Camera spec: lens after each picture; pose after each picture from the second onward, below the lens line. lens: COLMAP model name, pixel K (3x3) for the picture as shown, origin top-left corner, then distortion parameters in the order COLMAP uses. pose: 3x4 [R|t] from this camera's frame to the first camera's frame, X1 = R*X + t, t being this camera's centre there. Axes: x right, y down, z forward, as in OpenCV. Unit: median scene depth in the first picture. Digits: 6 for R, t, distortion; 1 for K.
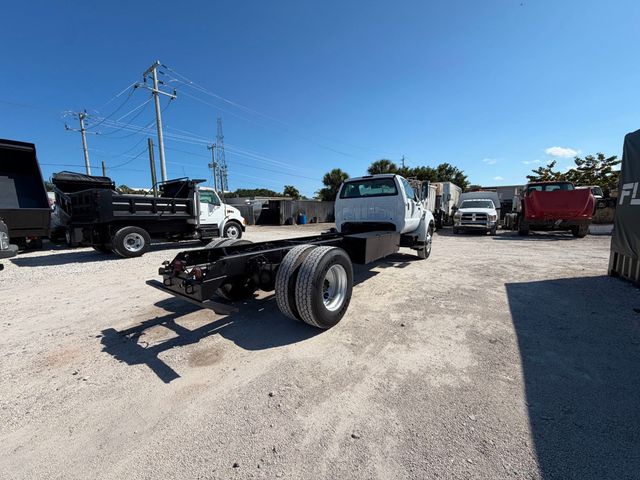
lens RADIAL K [[255.8, 0, 318.5], [0, 255.8, 241.9], [0, 0, 1]] dist [0.002907, 0.000151]
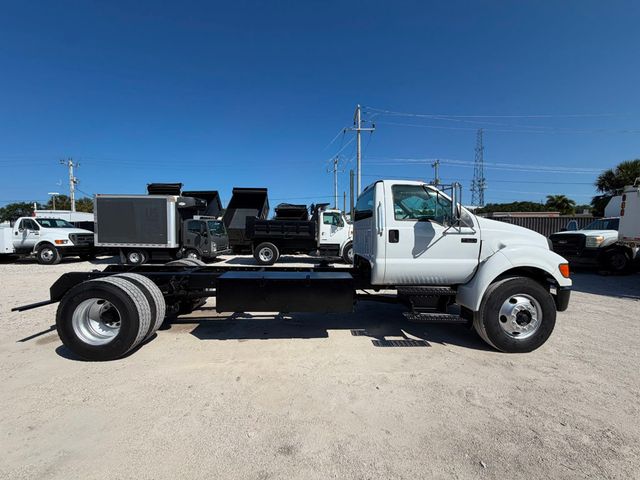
lens RADIAL K [[255.8, 0, 317.1], [0, 255.8, 240.9], [0, 0, 1]] dist [0.002907, 0.000151]
pose [[0.597229, 0.049397, -0.800548, 0.226871], [-0.105479, 0.994270, -0.017340, -0.033101], [0.795105, 0.094797, 0.599018, 0.182525]]
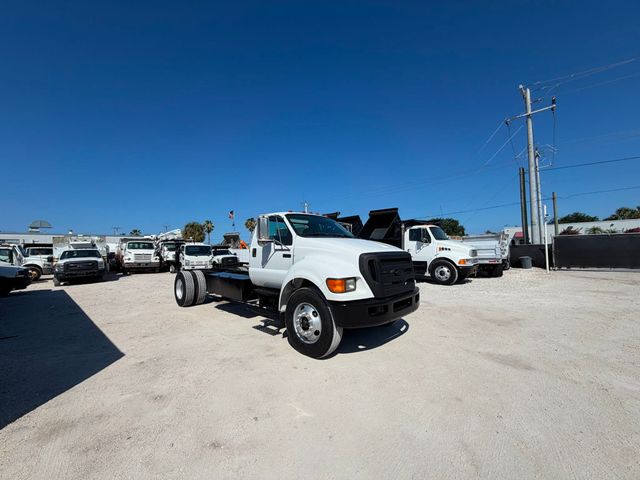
lens RADIAL K [[255.8, 0, 315.7], [0, 255.8, 237.1], [0, 0, 1]] dist [0.002907, 0.000151]
pose [[-0.153075, -0.030348, -0.987749, 0.371873], [-0.097752, 0.995091, -0.015424, -0.063619], [0.983368, 0.094193, -0.155290, 0.435561]]
